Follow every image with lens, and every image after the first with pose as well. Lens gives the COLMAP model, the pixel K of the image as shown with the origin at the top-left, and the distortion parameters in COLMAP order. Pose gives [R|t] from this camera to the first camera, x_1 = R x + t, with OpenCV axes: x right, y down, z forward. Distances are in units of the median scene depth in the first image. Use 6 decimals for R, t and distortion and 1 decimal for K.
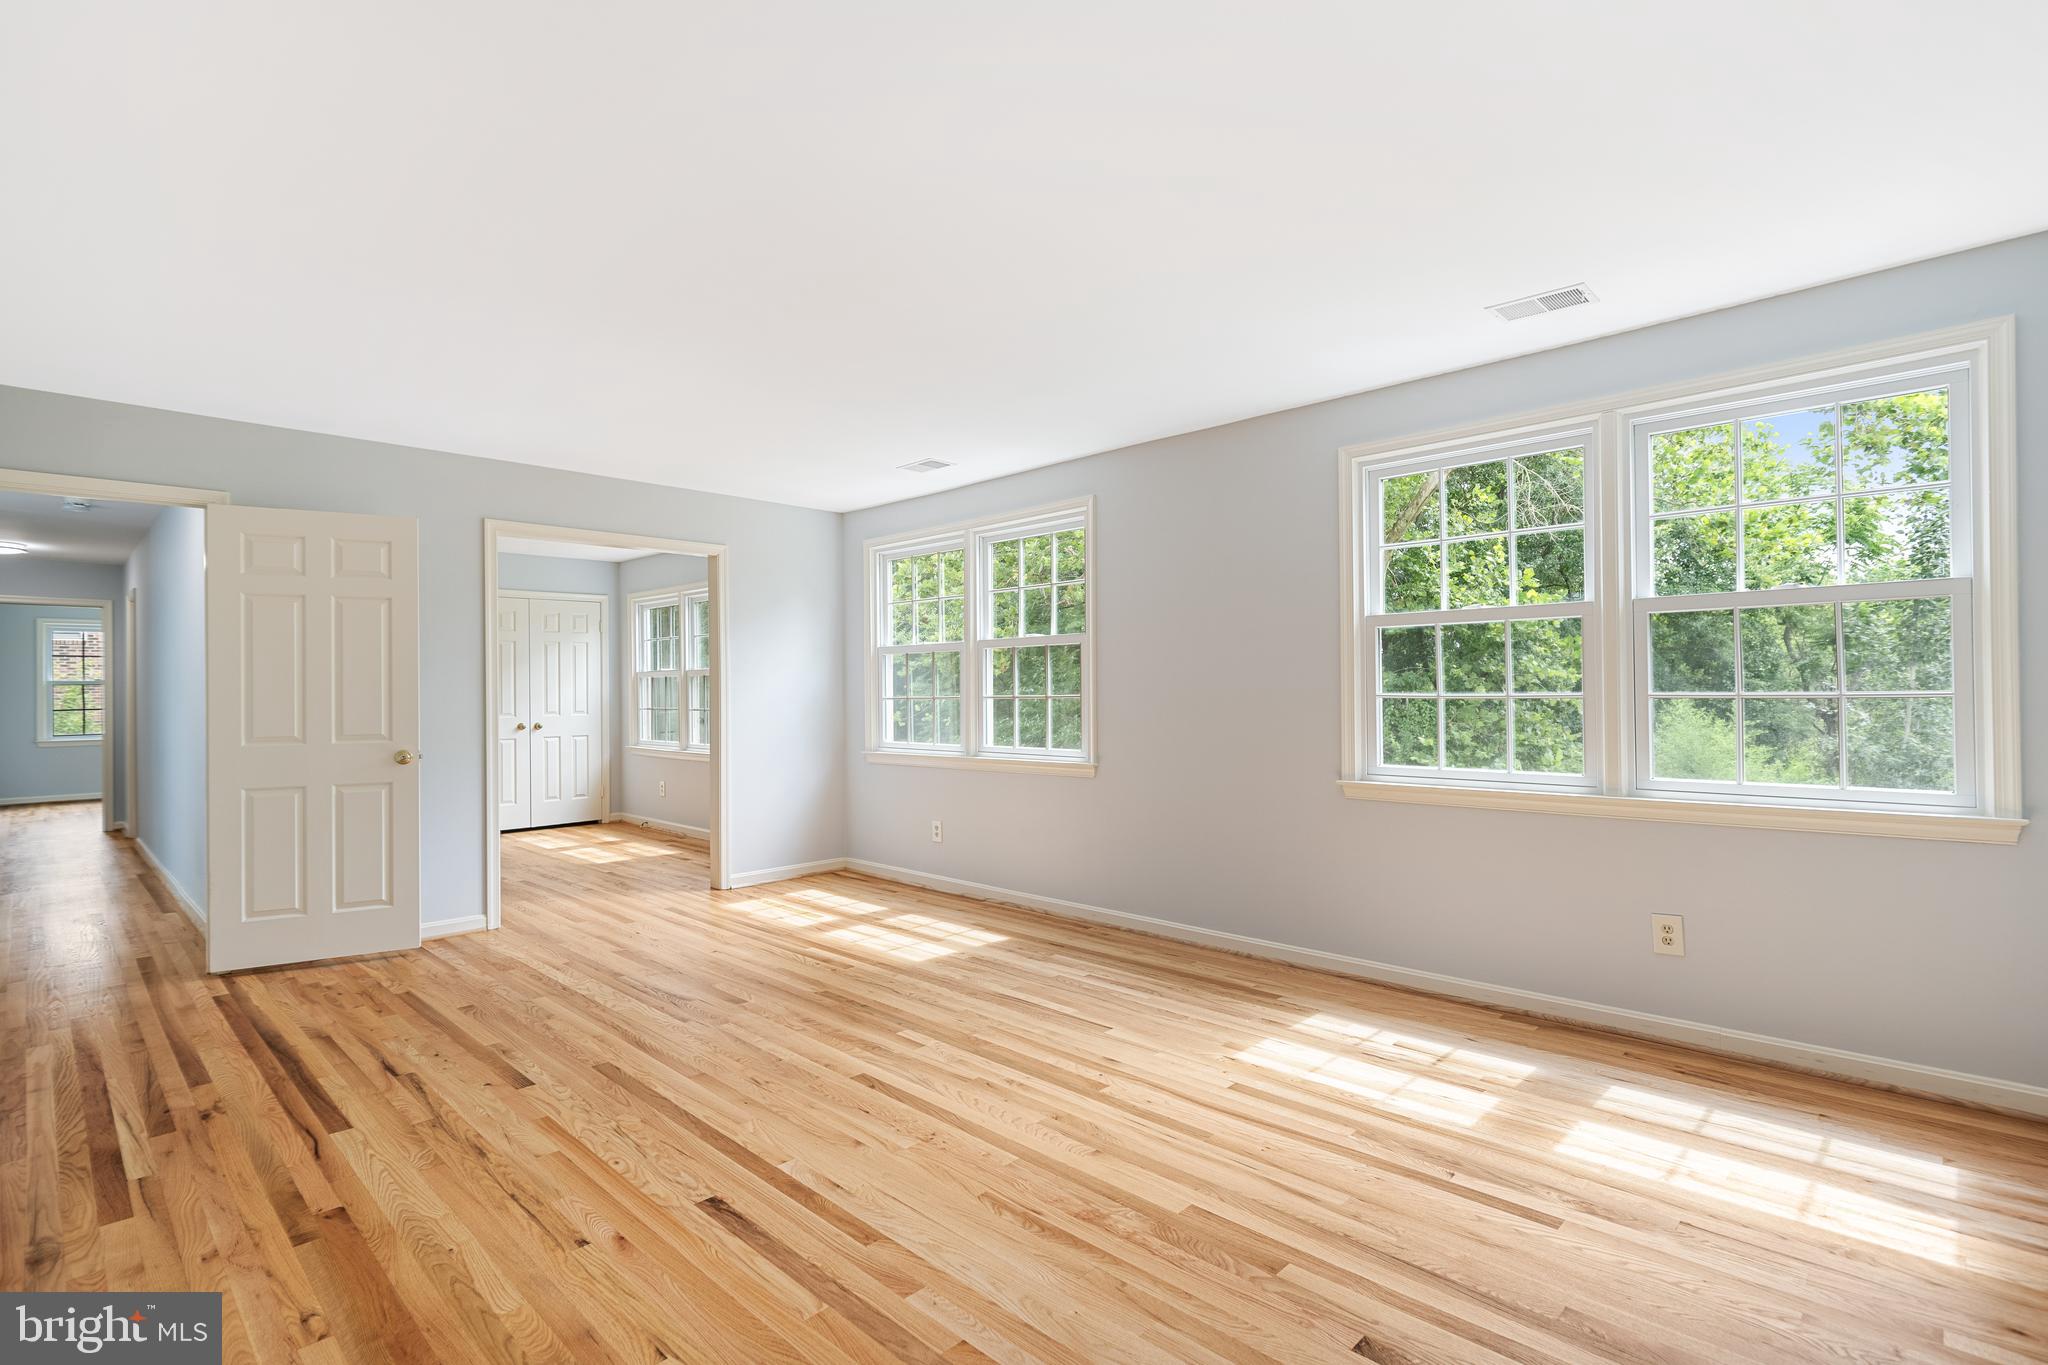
lens RADIAL K [[953.9, 0, 1011.7], [0, 953.9, 684.0], [0, 0, 1]] dist [0.026970, -0.003821]
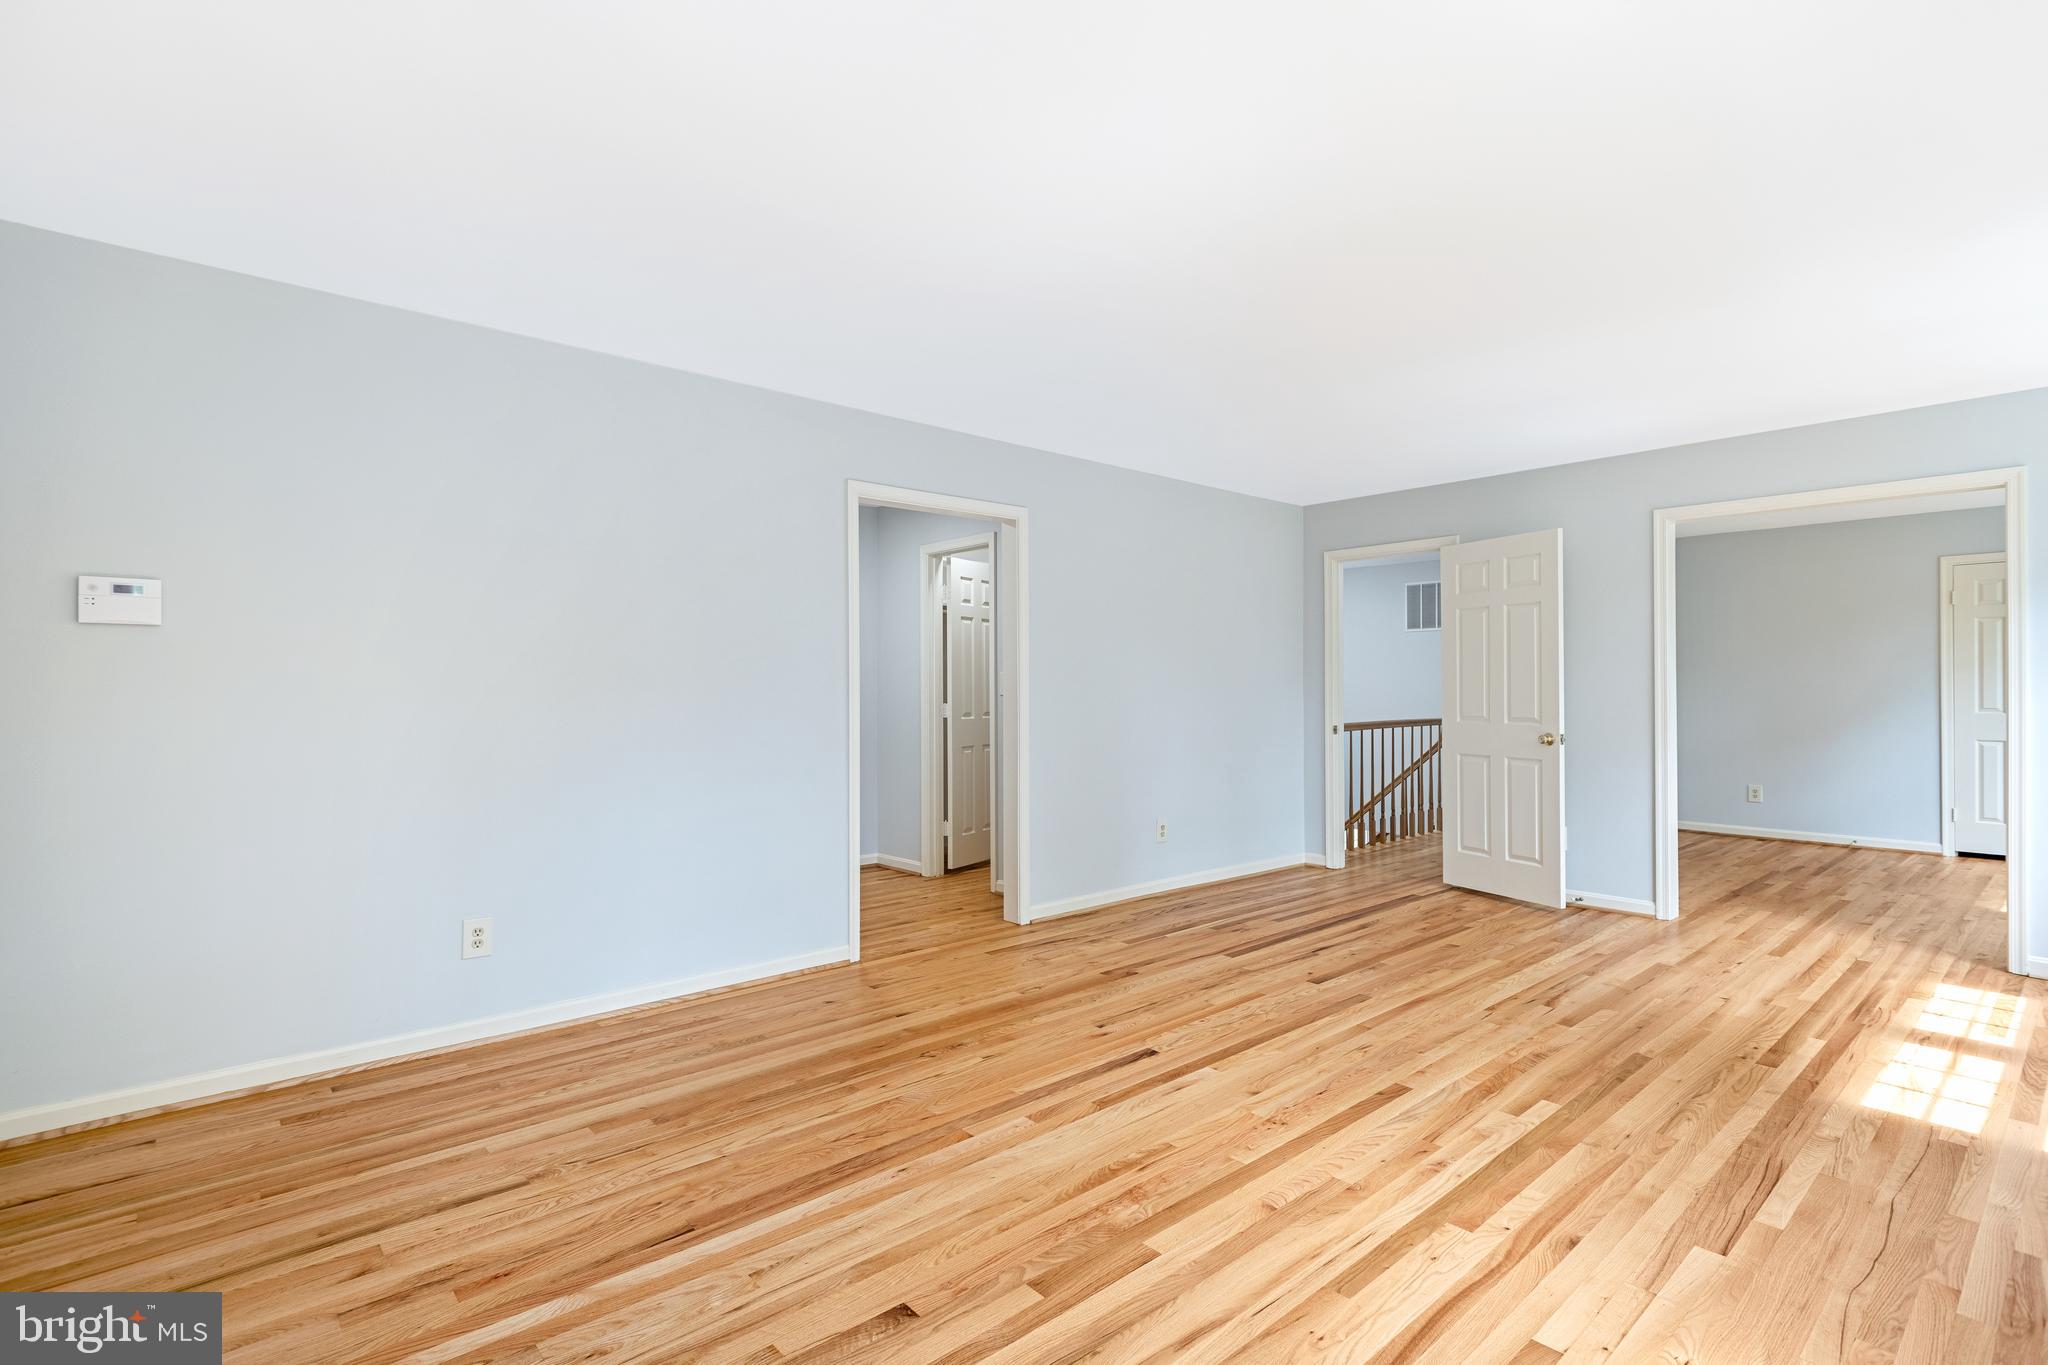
lens RADIAL K [[953.9, 0, 1051.8], [0, 953.9, 704.0], [0, 0, 1]] dist [0.026970, -0.003821]
pose [[-0.046772, 0.019217, -0.998721, 0.680166], [0.012110, 0.999752, 0.018670, 0.008043], [0.998832, -0.011221, -0.046993, 0.599449]]
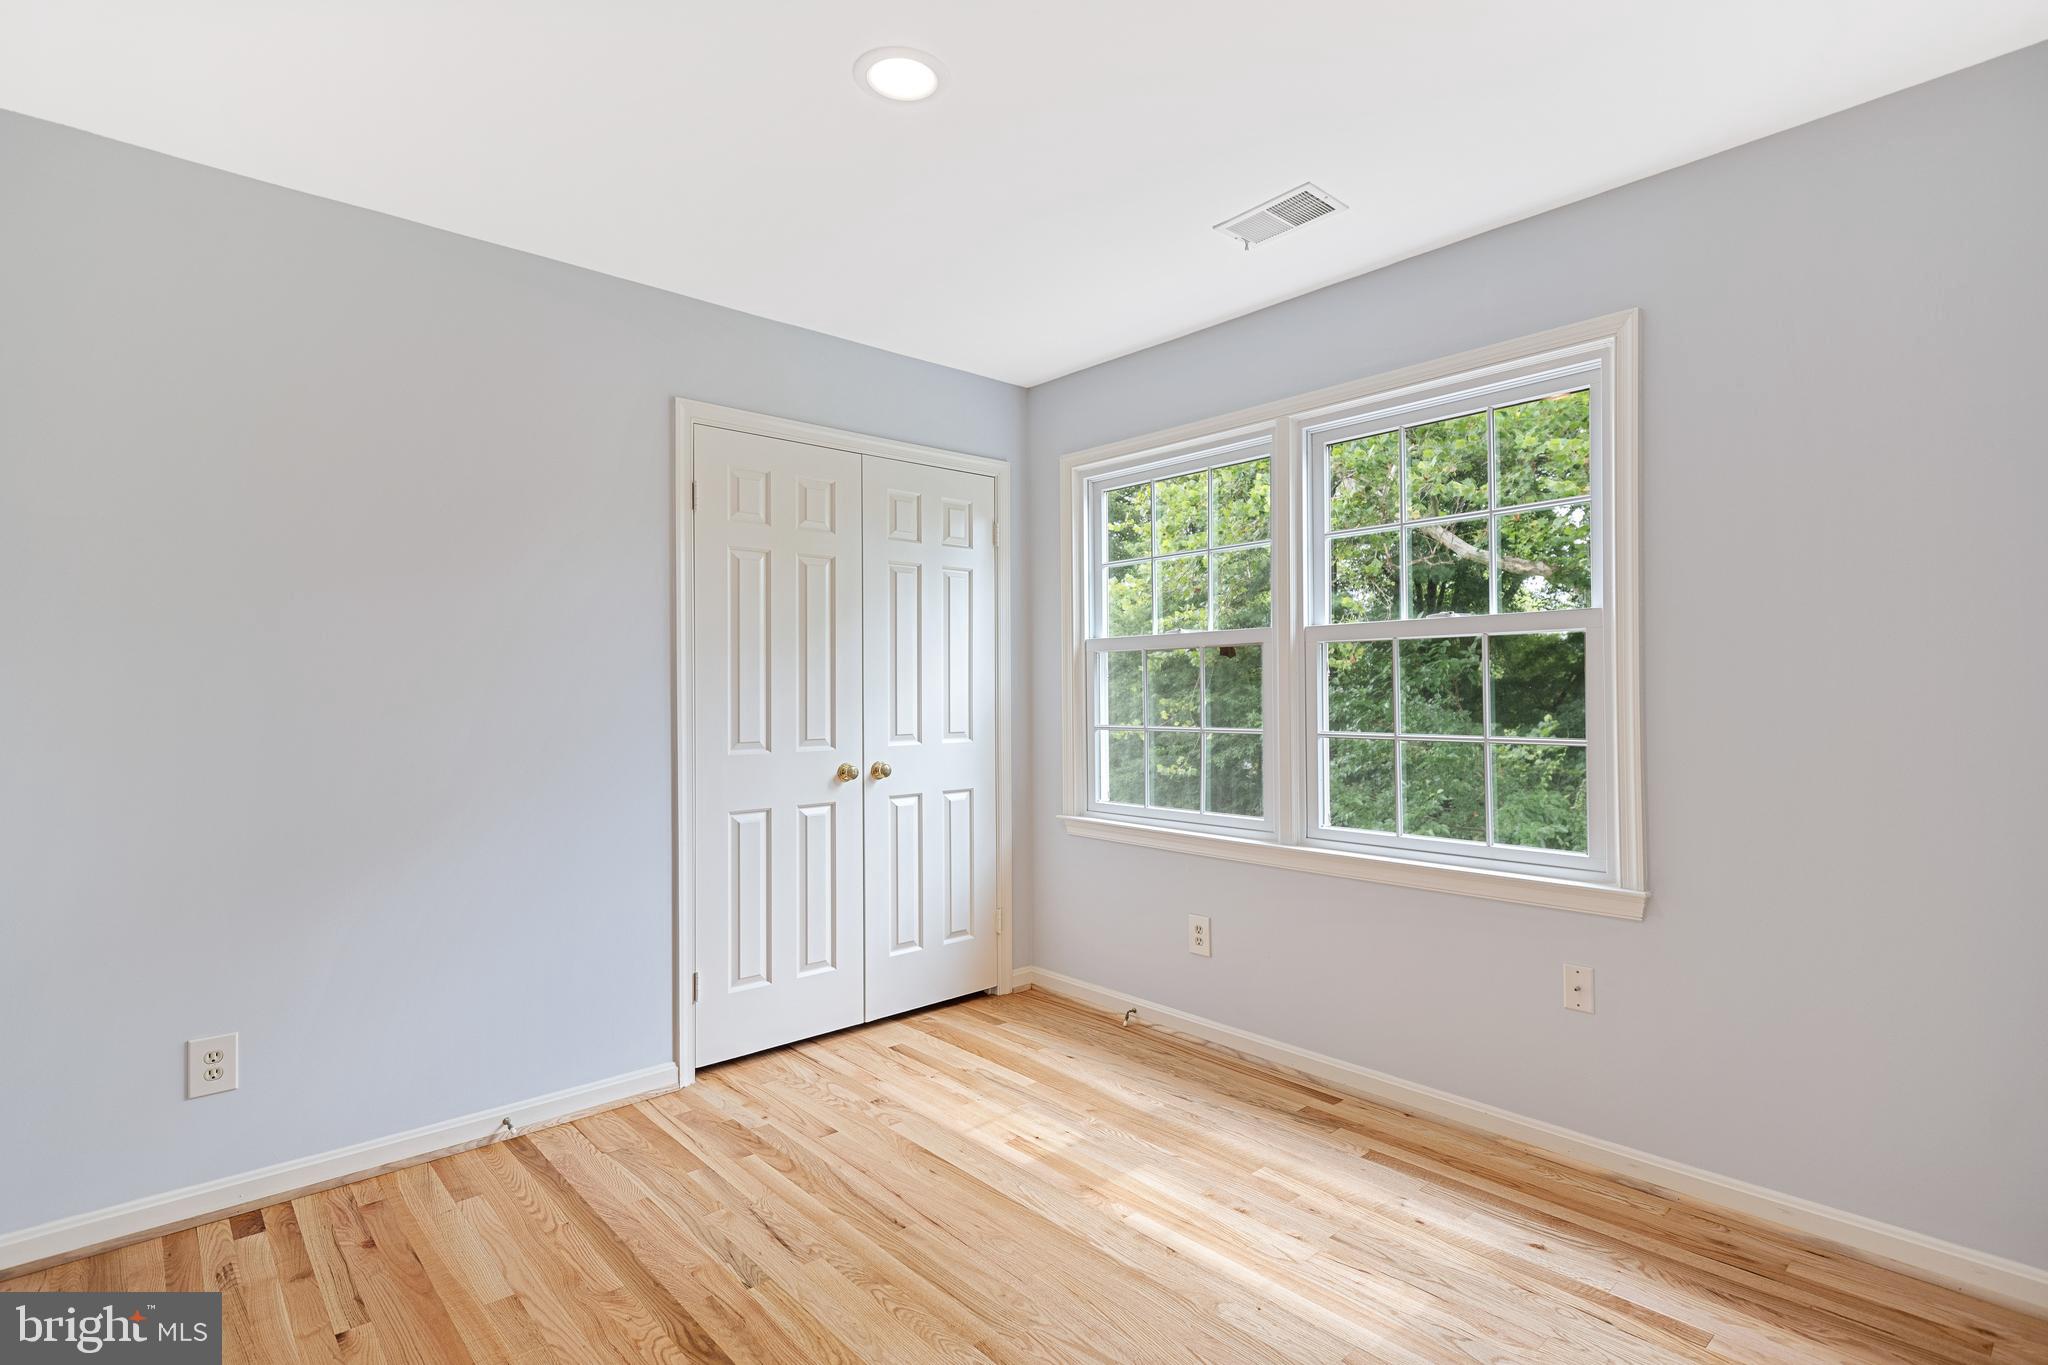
lens RADIAL K [[953.9, 0, 1006.1], [0, 953.9, 696.1], [0, 0, 1]] dist [0.026970, -0.003821]
pose [[0.998619, 0.001345, -0.052528, -1.037561], [-0.001230, 0.999997, 0.002224, 0.028878], [0.052531, -0.002157, 0.998617, 1.488840]]
